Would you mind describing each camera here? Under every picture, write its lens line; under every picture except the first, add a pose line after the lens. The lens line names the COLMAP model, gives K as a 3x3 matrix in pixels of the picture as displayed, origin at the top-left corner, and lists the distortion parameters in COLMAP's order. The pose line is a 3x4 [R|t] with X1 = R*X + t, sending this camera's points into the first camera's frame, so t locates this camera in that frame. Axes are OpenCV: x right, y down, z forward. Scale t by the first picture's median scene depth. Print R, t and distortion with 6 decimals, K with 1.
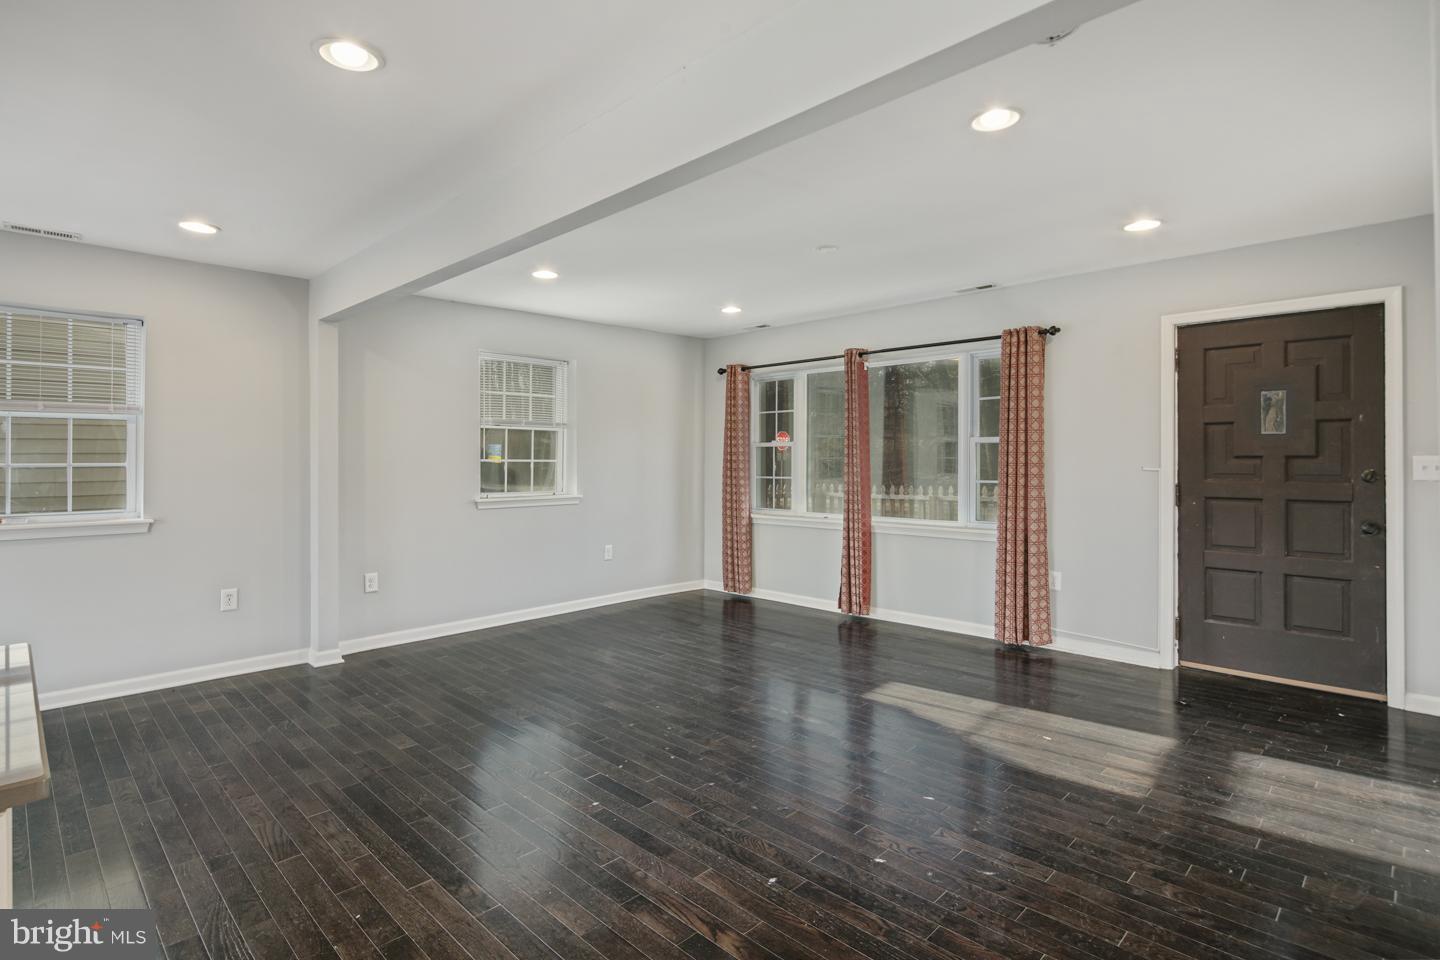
lens RADIAL K [[711.6, 0, 690.2], [0, 711.6, 457.8], [0, 0, 1]] dist [-0.000476, -0.000148]
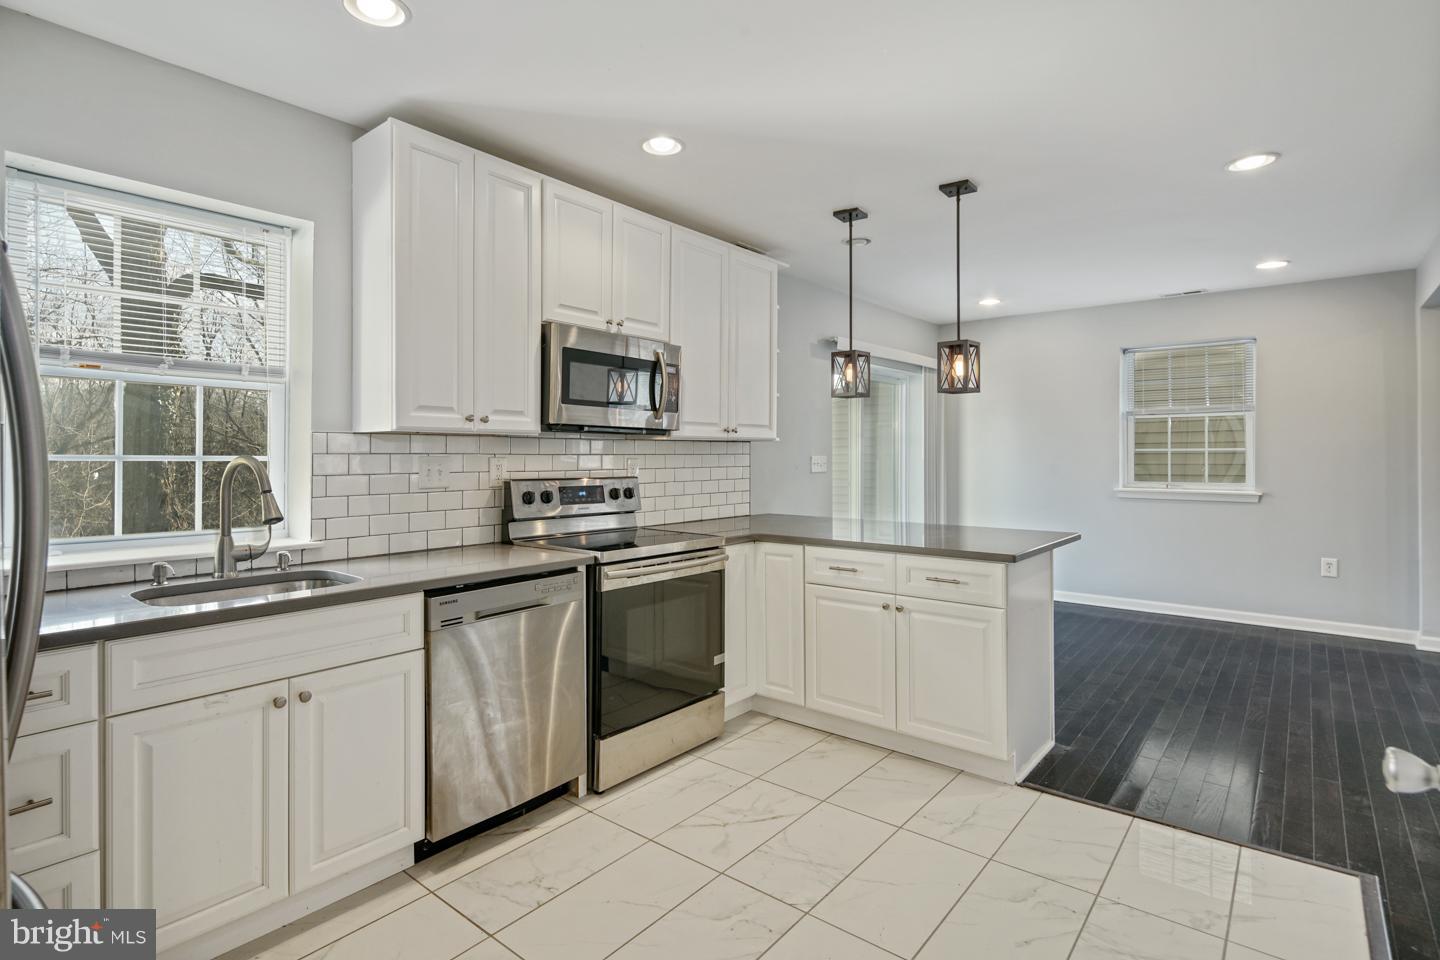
lens RADIAL K [[708.6, 0, 718.6], [0, 708.6, 451.7], [0, 0, 1]] dist [0.001963, 0.000551]
pose [[0.107975, 0.000823, -0.994153, 0.412667], [0.007209, 0.999973, 0.001611, 0.002915], [0.994127, -0.007341, 0.107966, -0.113695]]
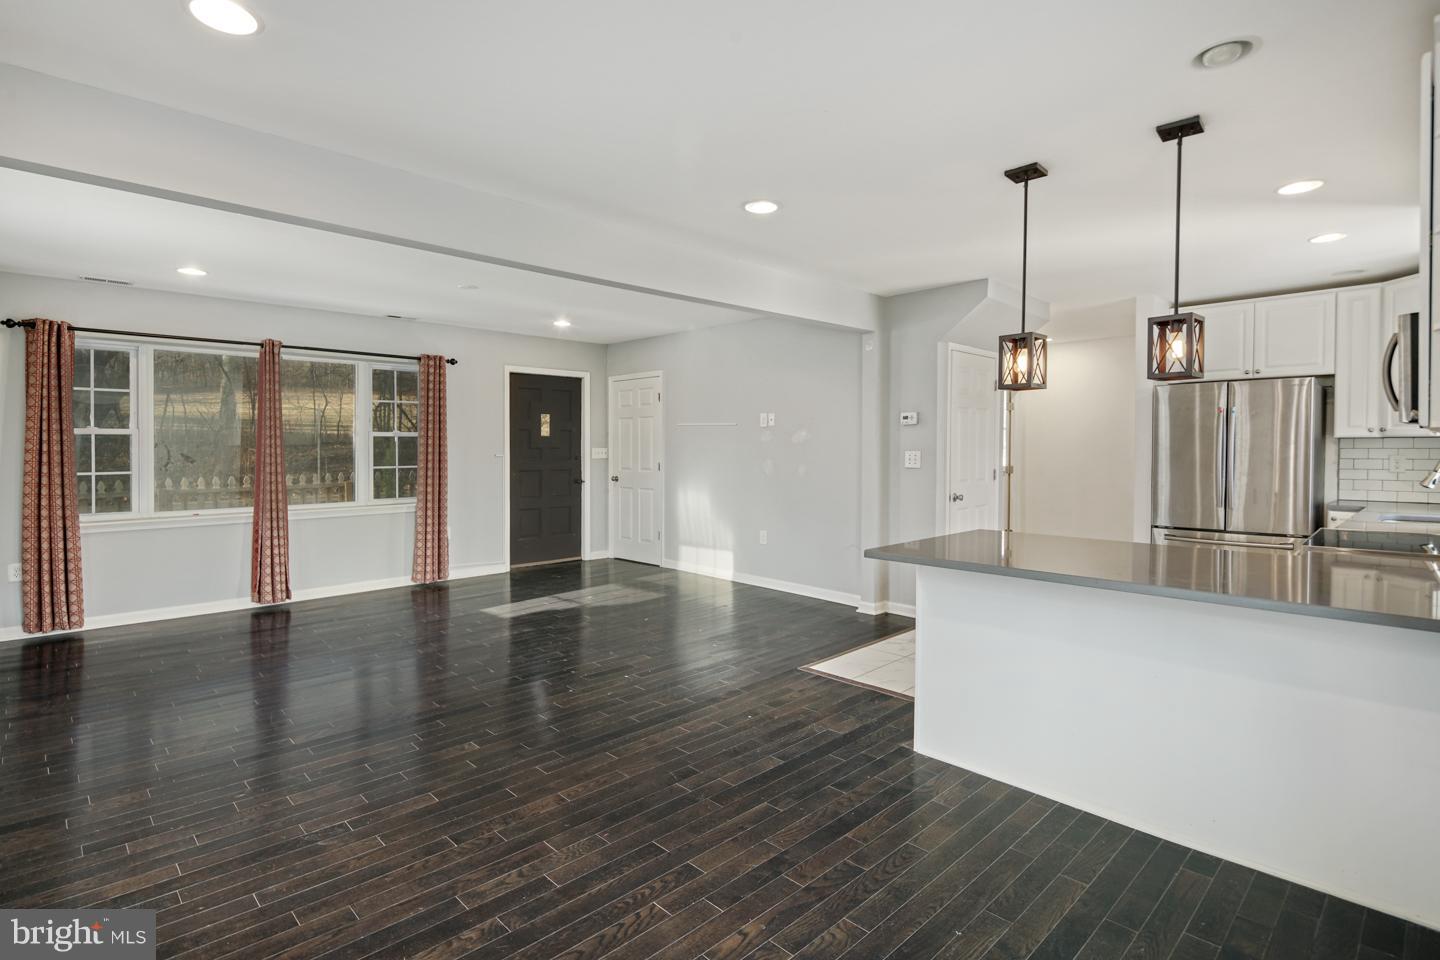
lens RADIAL K [[698.7, 0, 689.0], [0, 698.7, 458.9], [0, 0, 1]] dist [0.001357, 0.000139]
pose [[0.033375, -0.010318, 0.999390, -1.074077], [0.000792, 0.999947, 0.010297, 0.008346], [-0.999443, 0.000448, 0.033382, 0.550671]]
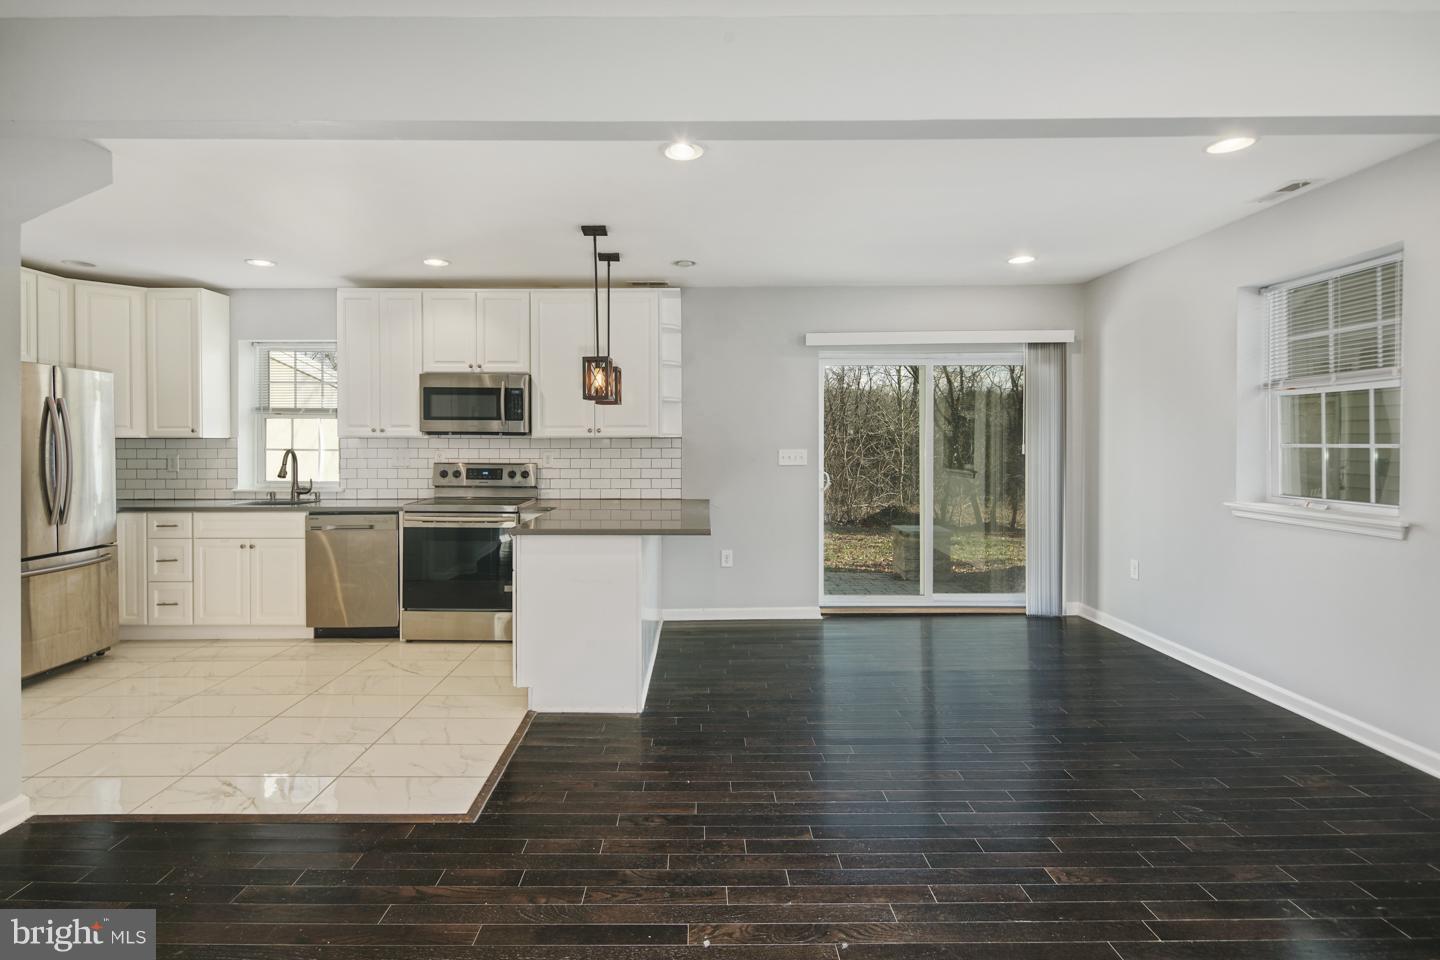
lens RADIAL K [[709.6, 0, 711.8], [0, 709.6, 442.4], [0, 0, 1]] dist [0.001178, 0.000553]
pose [[-0.690119, 0.005141, -0.723678, 0.241915], [0.008707, 0.999961, -0.001199, 0.000282], [0.723644, -0.007129, -0.690137, 0.997330]]
